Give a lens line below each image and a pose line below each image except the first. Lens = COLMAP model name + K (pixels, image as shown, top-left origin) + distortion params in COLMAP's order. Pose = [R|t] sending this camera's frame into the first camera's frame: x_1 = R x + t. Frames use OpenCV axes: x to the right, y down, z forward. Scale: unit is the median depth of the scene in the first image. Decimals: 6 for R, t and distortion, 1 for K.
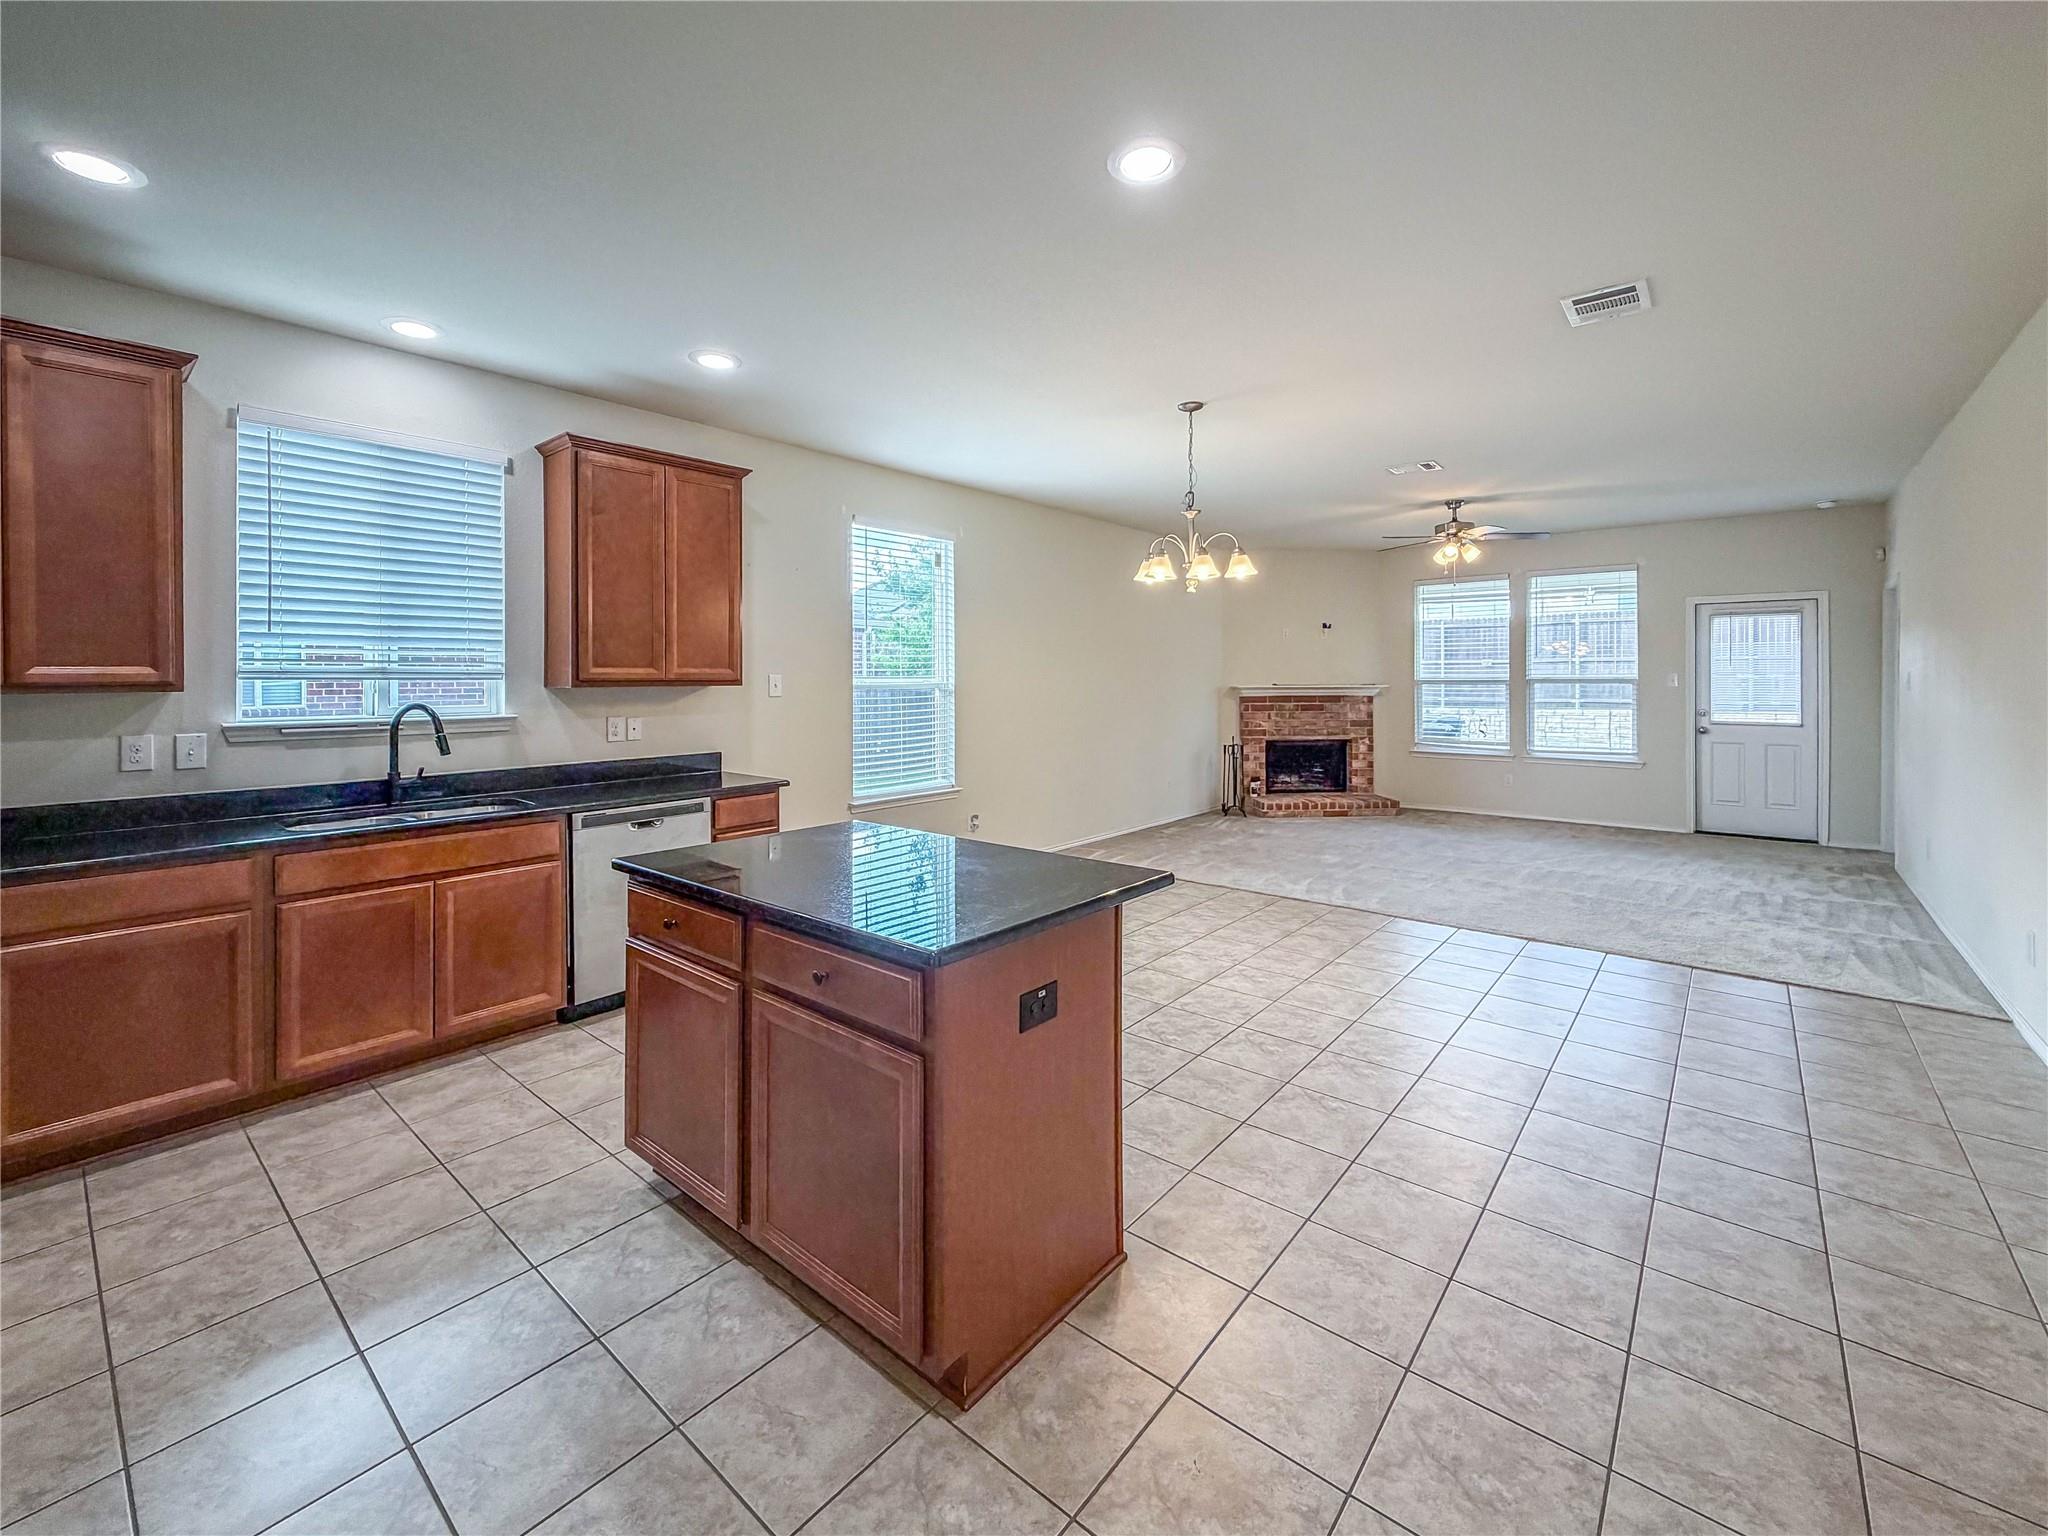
lens RADIAL K [[848.4, 0, 1012.7], [0, 848.4, 688.1], [0, 0, 1]] dist [-0.014309, 0.000006]
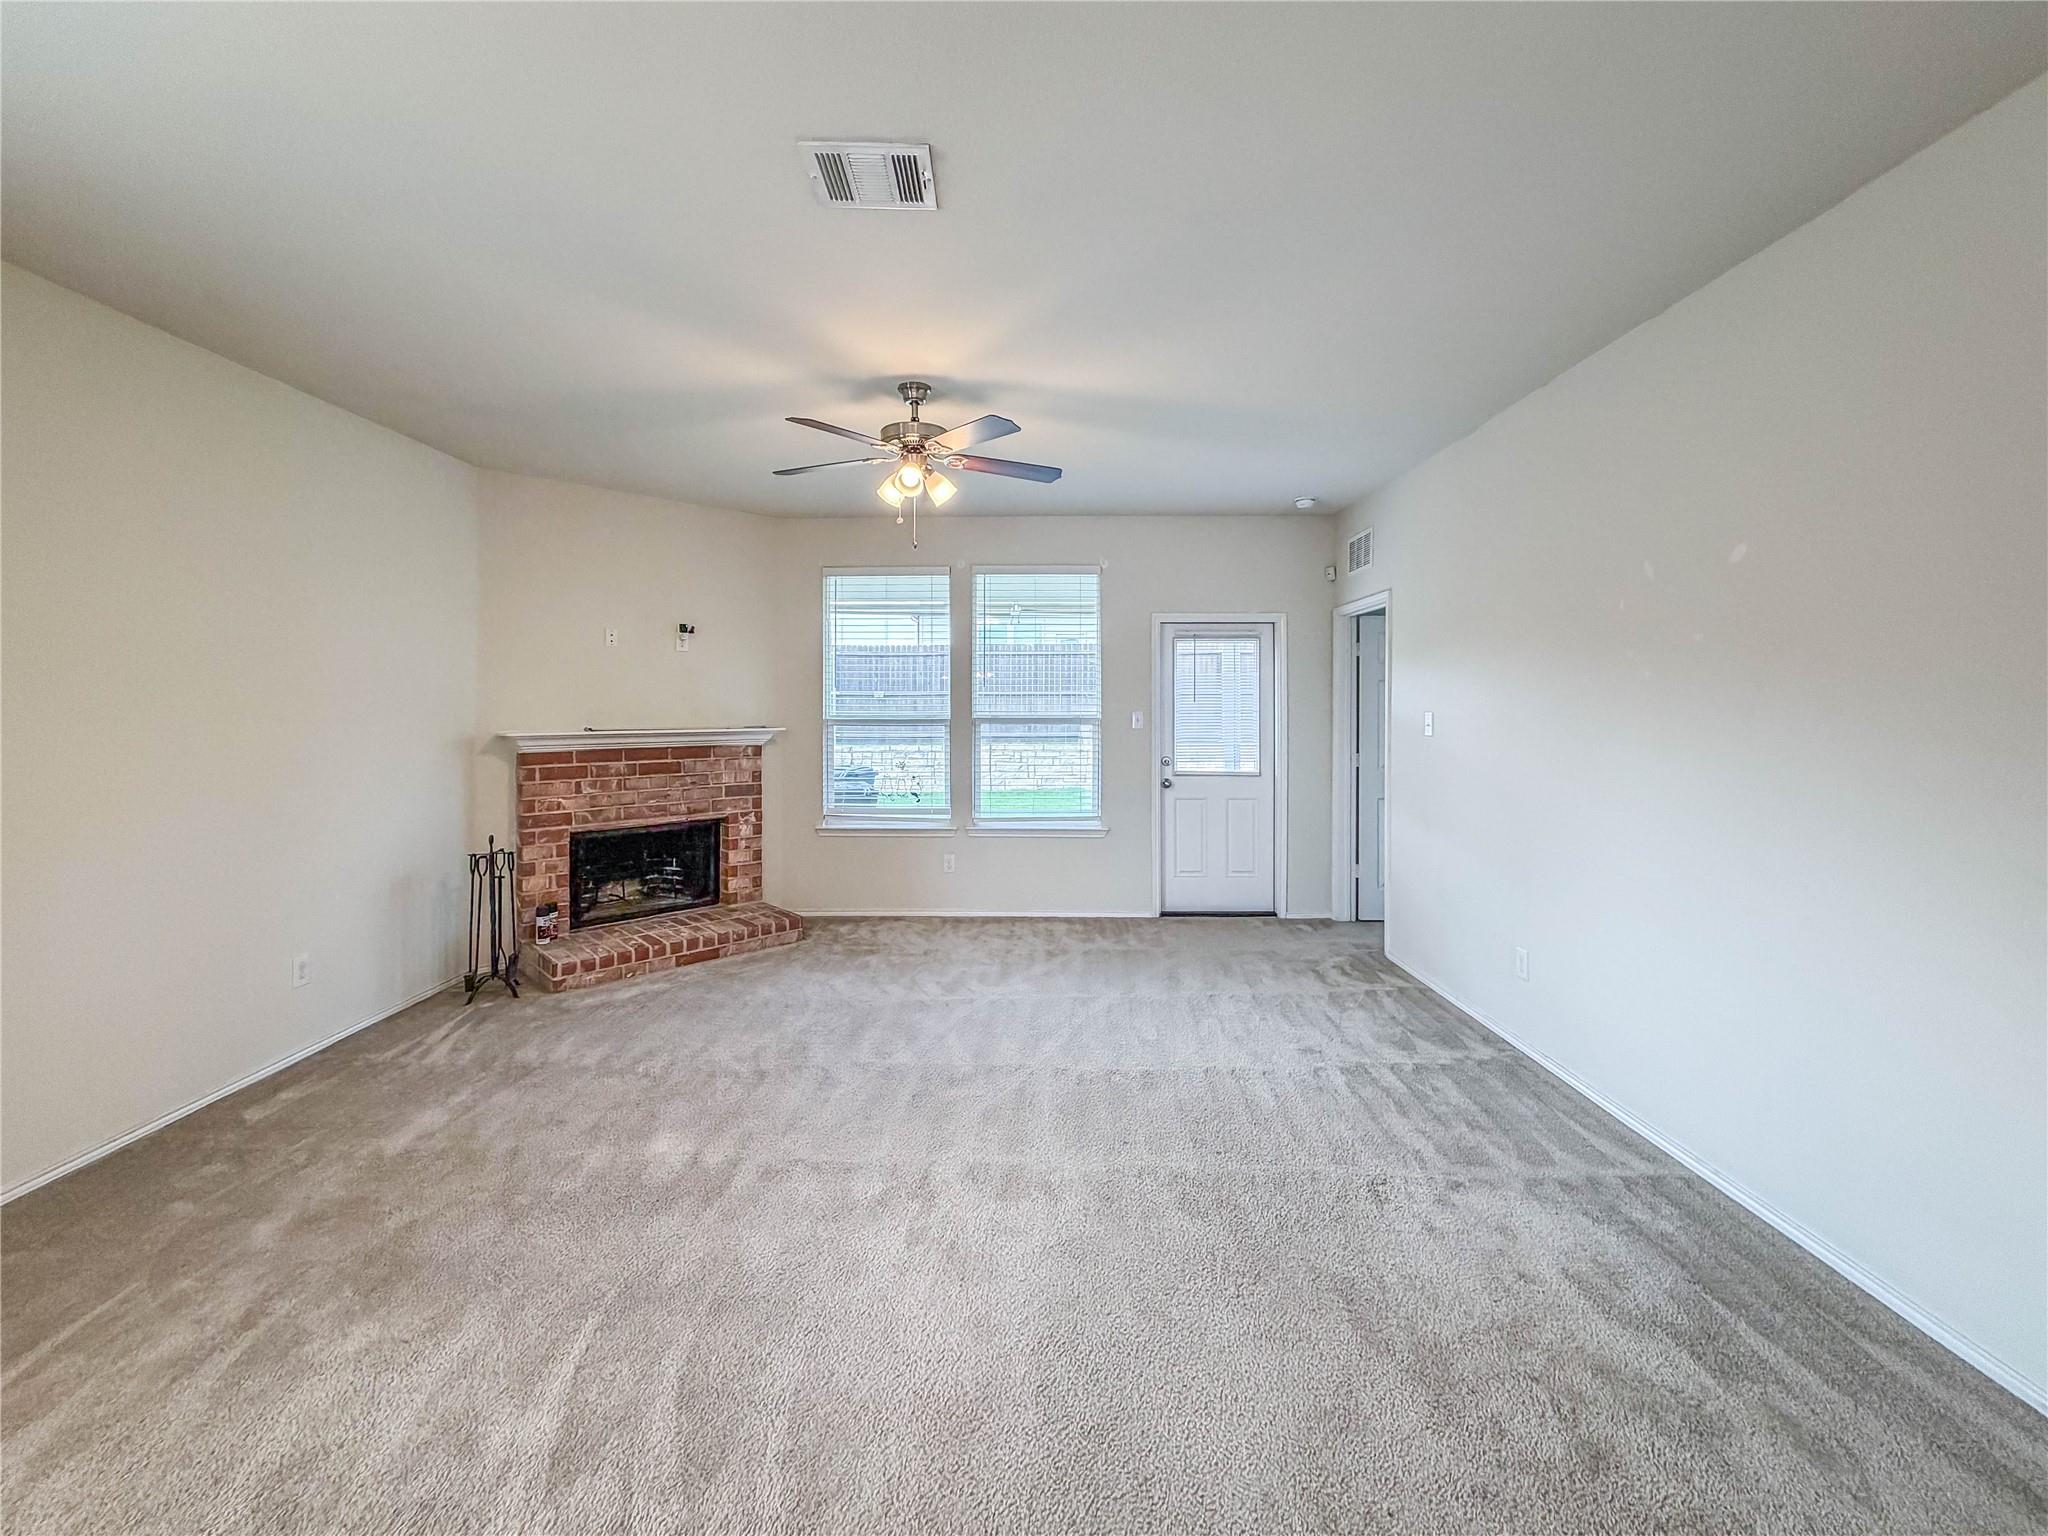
lens RADIAL K [[848.4, 0, 1012.7], [0, 848.4, 688.1], [0, 0, 1]] dist [-0.014309, 0.000006]
pose [[0.768113, 0.019510, 0.640017, 0.173069], [0.005684, 0.999289, -0.037284, -0.008814], [-0.640289, 0.032276, 0.767456, 0.414502]]
